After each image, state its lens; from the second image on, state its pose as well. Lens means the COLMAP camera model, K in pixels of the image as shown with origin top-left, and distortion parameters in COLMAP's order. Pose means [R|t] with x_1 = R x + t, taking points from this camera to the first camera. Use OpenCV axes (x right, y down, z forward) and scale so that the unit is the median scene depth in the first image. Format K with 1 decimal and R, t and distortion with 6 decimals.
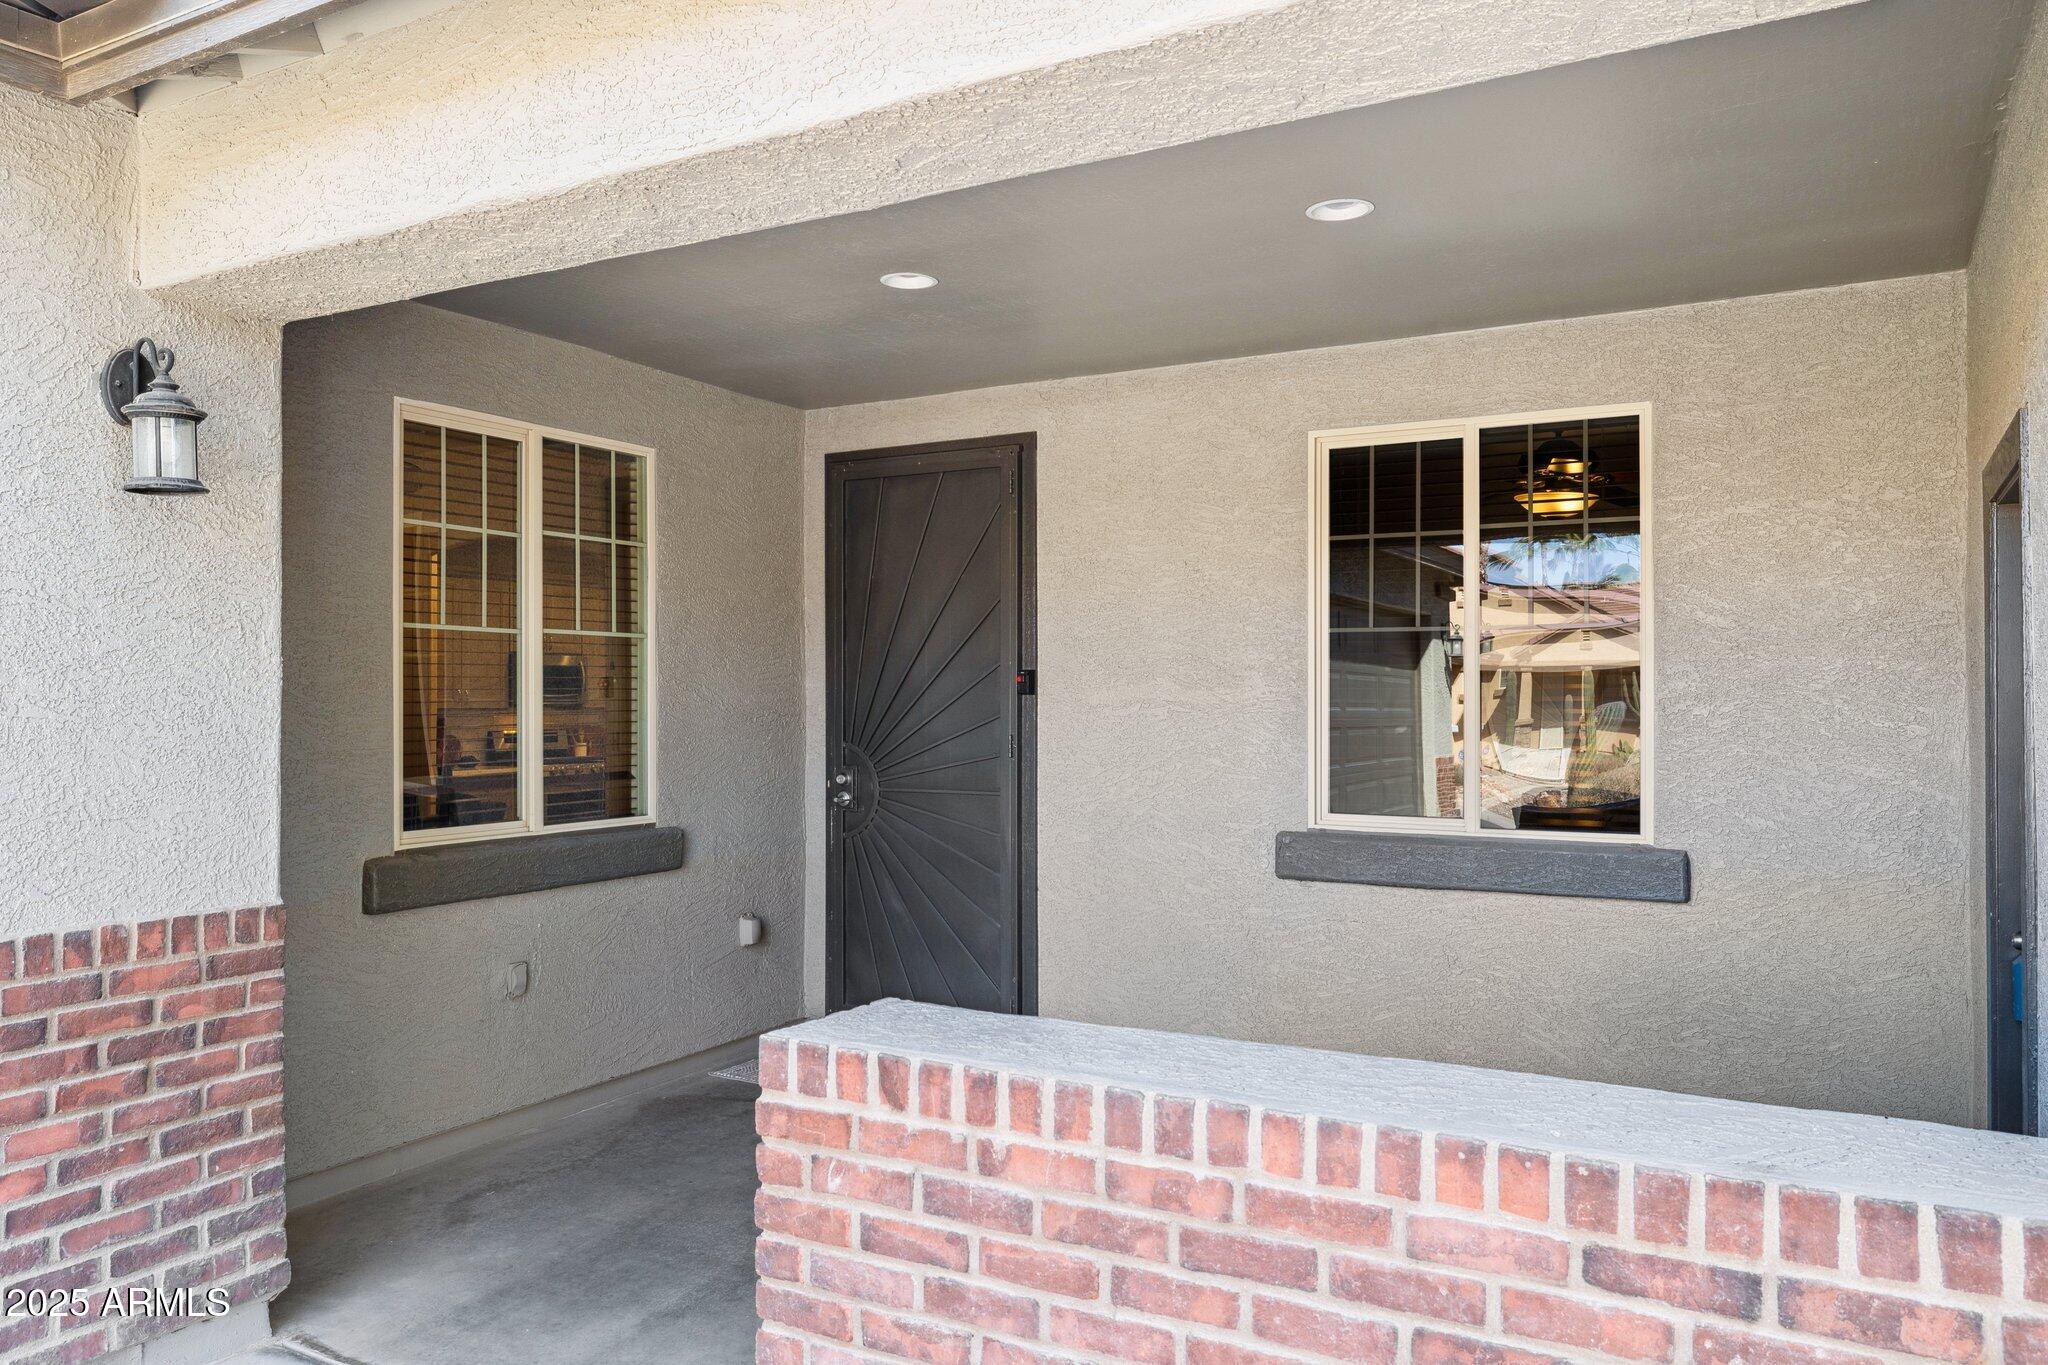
lens RADIAL K [[1449.3, 0, 1024.0], [0, 1449.3, 682.5], [0, 0, 1]] dist [0.000150, 0.000006]
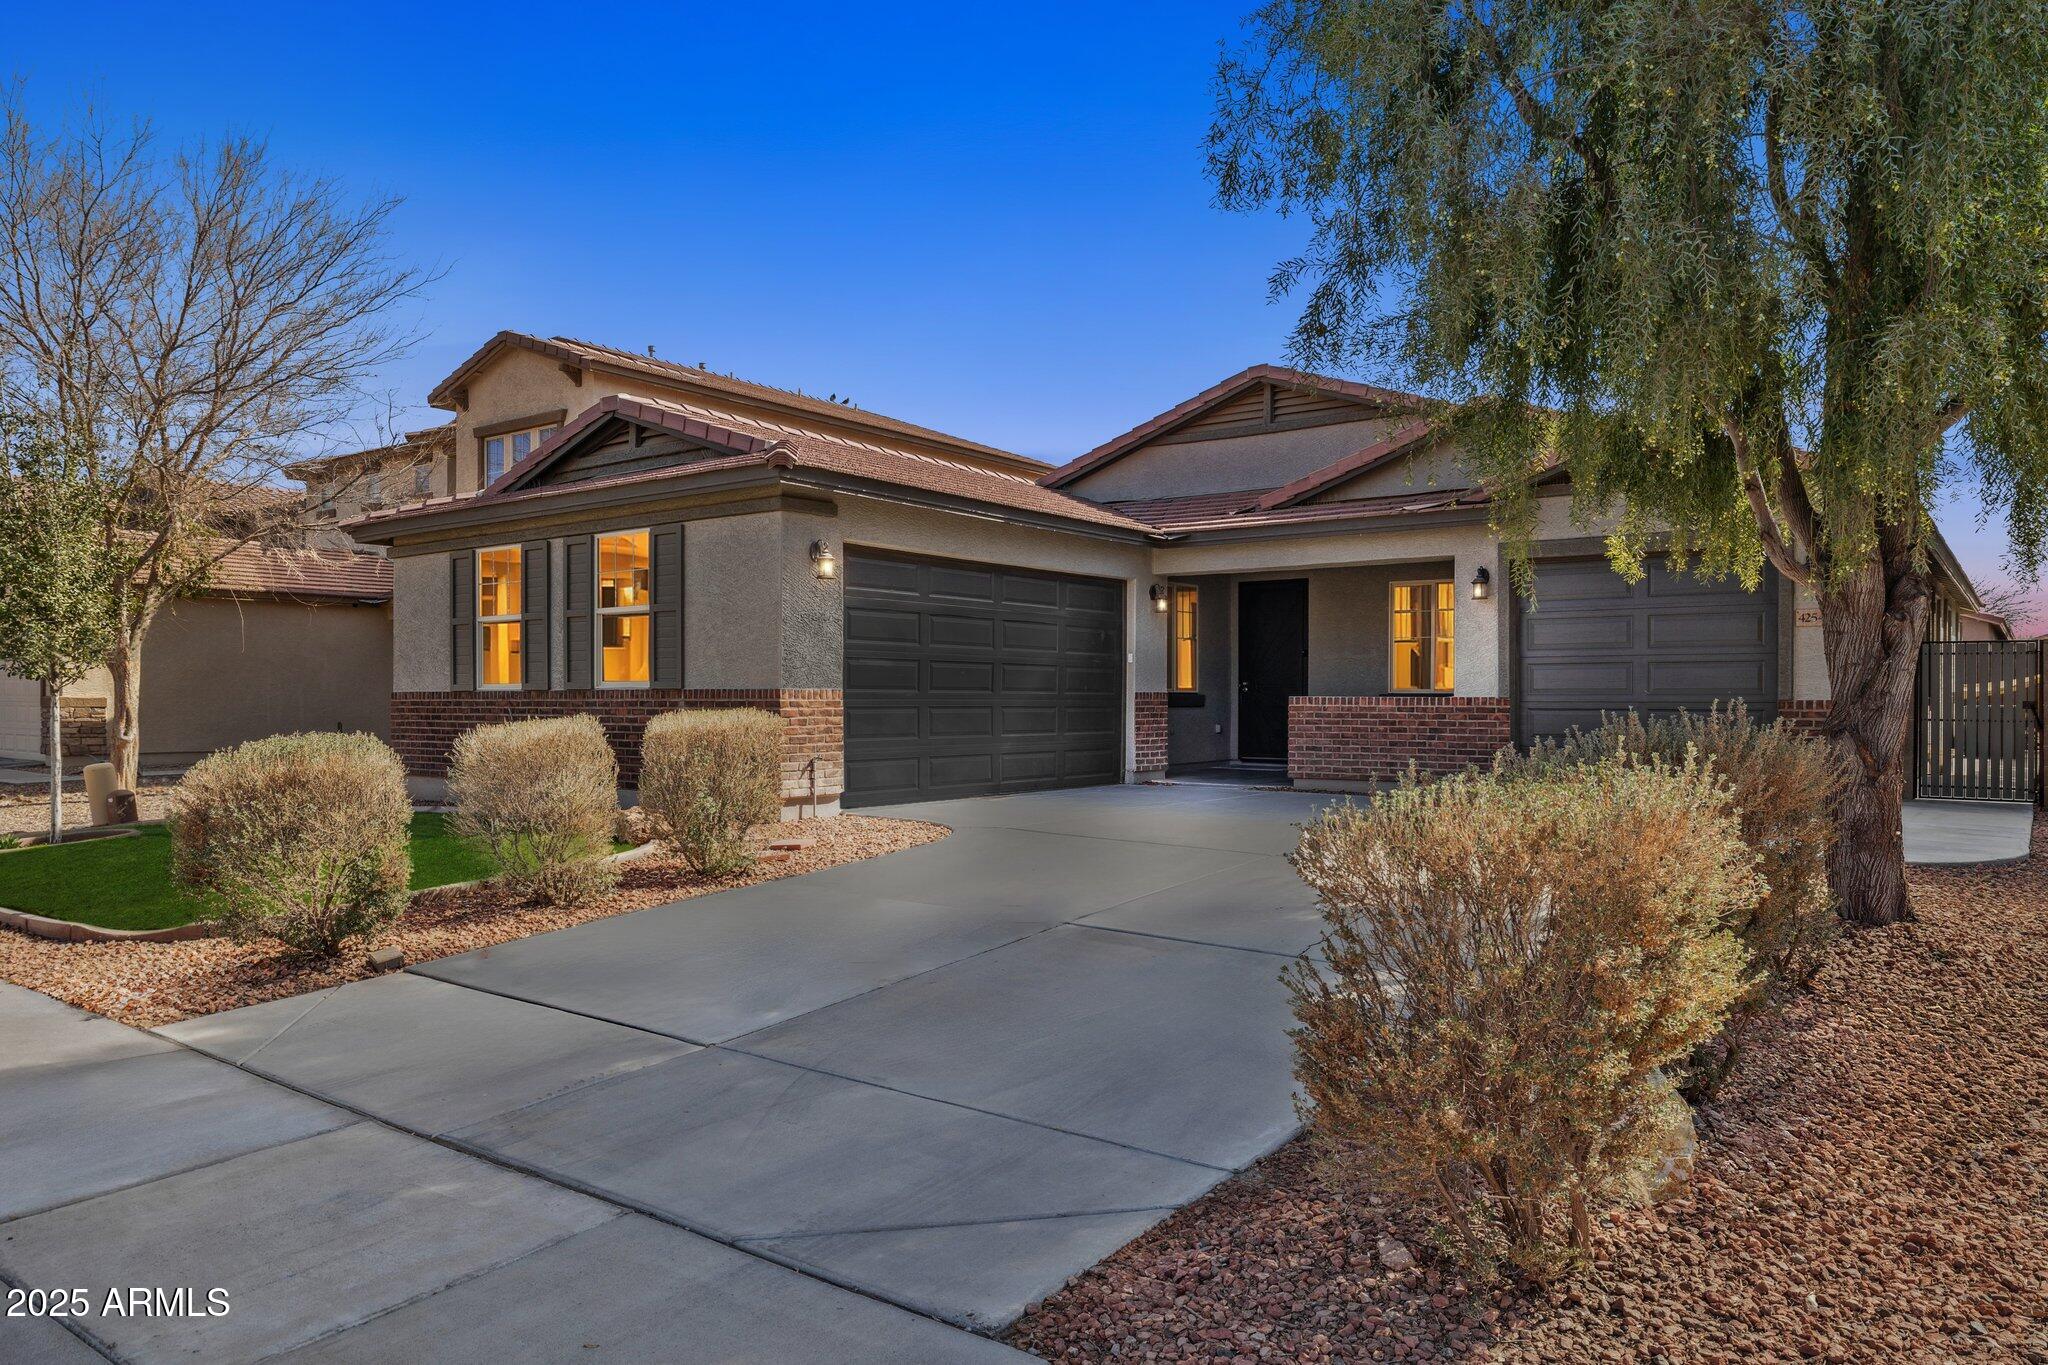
lens RADIAL K [[1338.6, 0, 1024.0], [0, 1338.6, 682.5], [0, 0, 1]] dist [-0.000142, 0.000043]
pose [[0.990640, 0.004664, -0.136424, -0.296389], [-0.004832, 0.999988, -0.000897, 0.099219], [0.136418, 0.001548, 0.990650, -2.895331]]
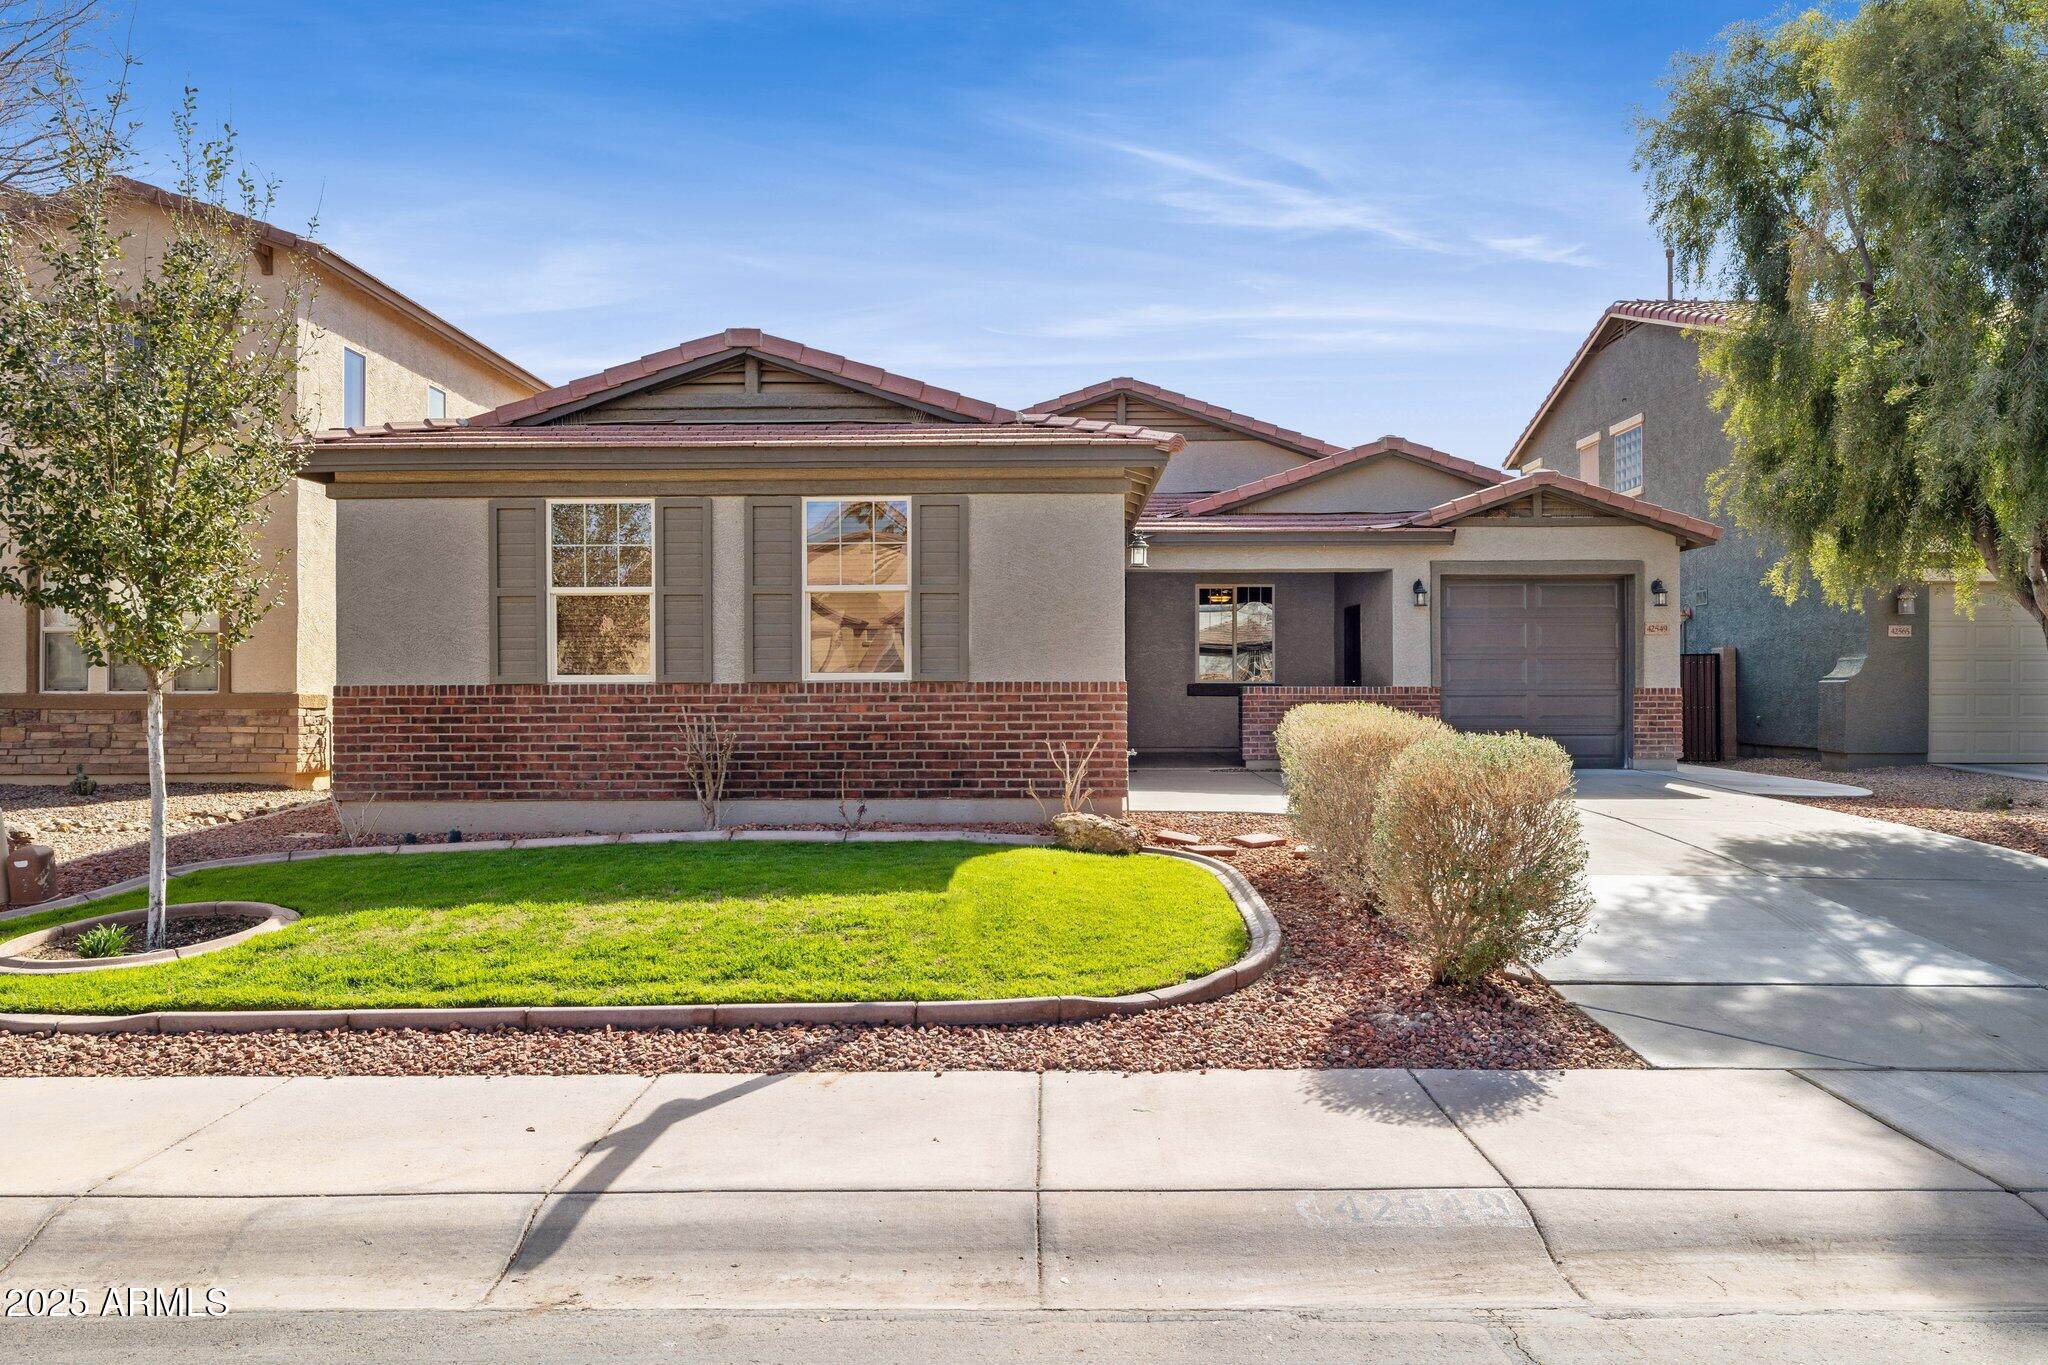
lens RADIAL K [[1338.6, 0, 1024.0], [0, 1338.6, 682.5], [0, 0, 1]] dist [-0.000142, 0.000043]
pose [[0.877632, 0.003507, 0.479322, -2.441828], [-0.006144, 0.999973, 0.003933, 0.104962], [-0.479296, -0.006396, 0.877630, -2.467794]]
